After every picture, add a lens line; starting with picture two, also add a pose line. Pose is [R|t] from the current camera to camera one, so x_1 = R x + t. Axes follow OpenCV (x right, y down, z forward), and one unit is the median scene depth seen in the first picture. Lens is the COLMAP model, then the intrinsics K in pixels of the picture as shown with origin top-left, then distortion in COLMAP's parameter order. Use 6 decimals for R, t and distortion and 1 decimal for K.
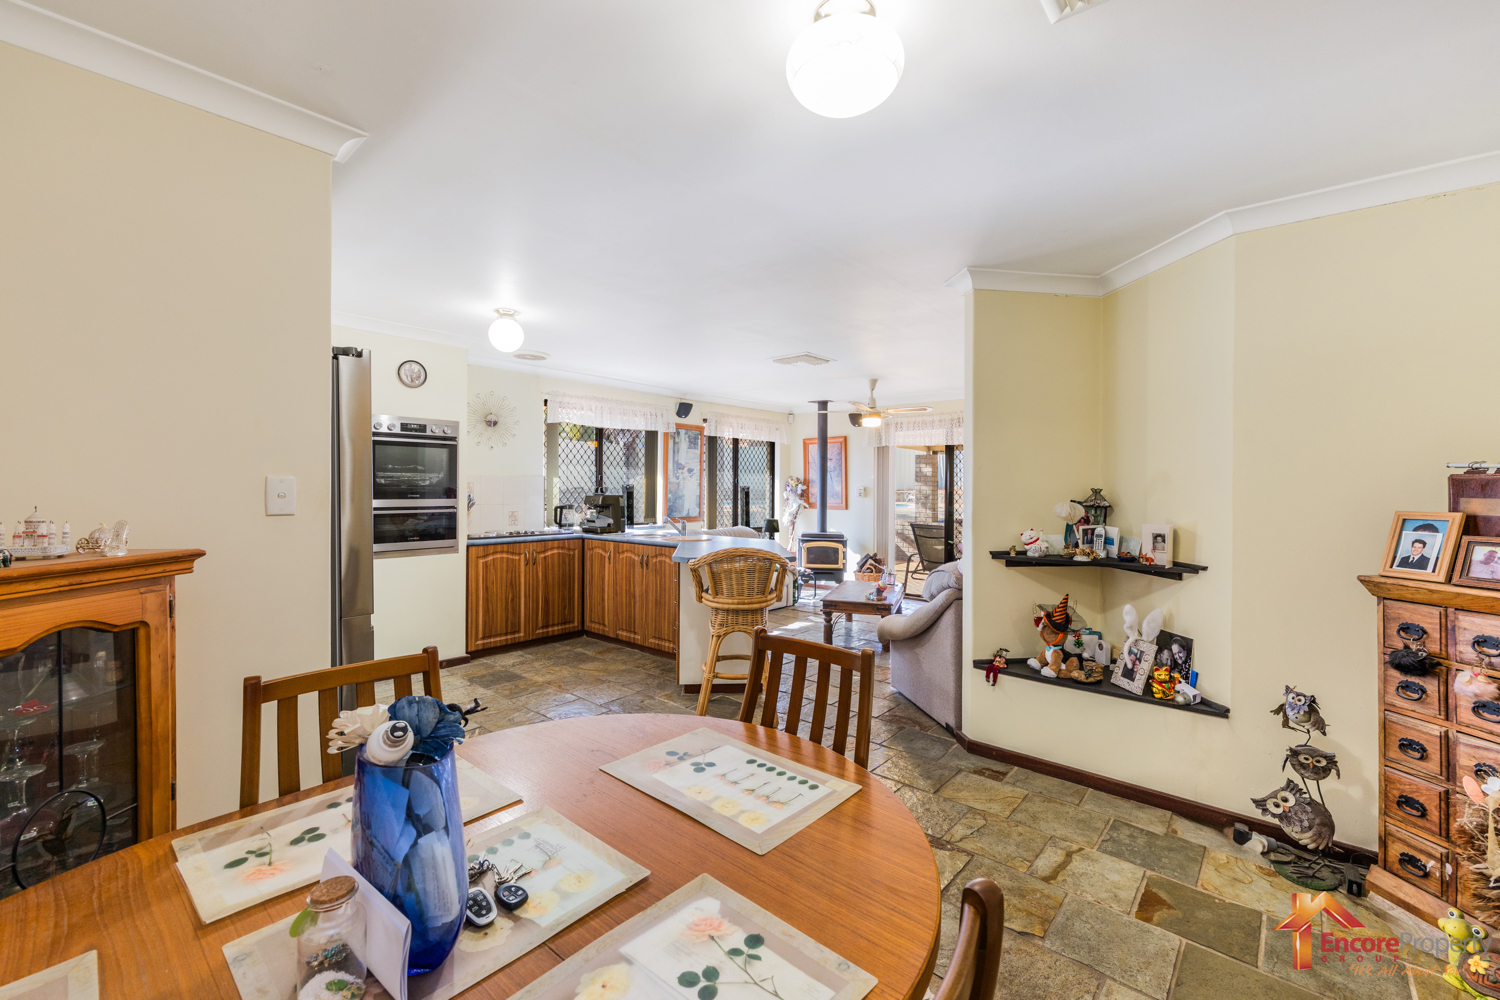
lens RADIAL K [[621.9, 0, 761.7], [0, 621.9, 502.8], [0, 0, 1]] dist [-0.003080, -0.000142]
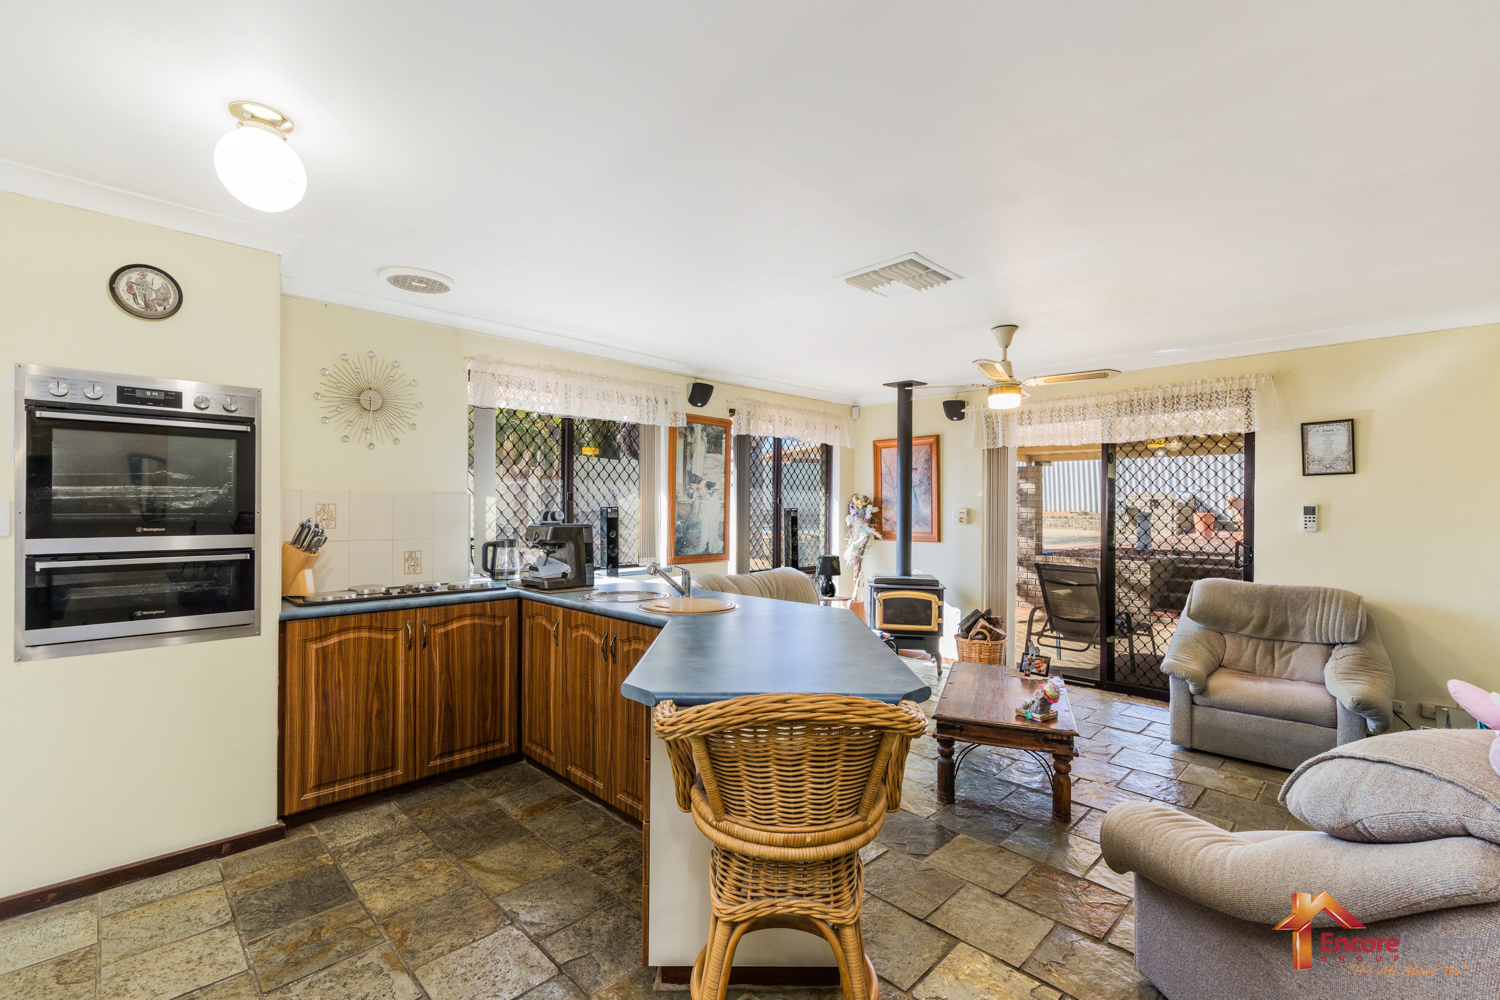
lens RADIAL K [[621.9, 0, 748.5], [0, 621.9, 512.6], [0, 0, 1]] dist [-0.003080, -0.000142]
pose [[0.996164, -0.001219, -0.087499, -0.017764], [-0.000396, 0.999830, -0.018435, -0.012493], [0.087507, 0.018399, 0.995994, 0.410603]]
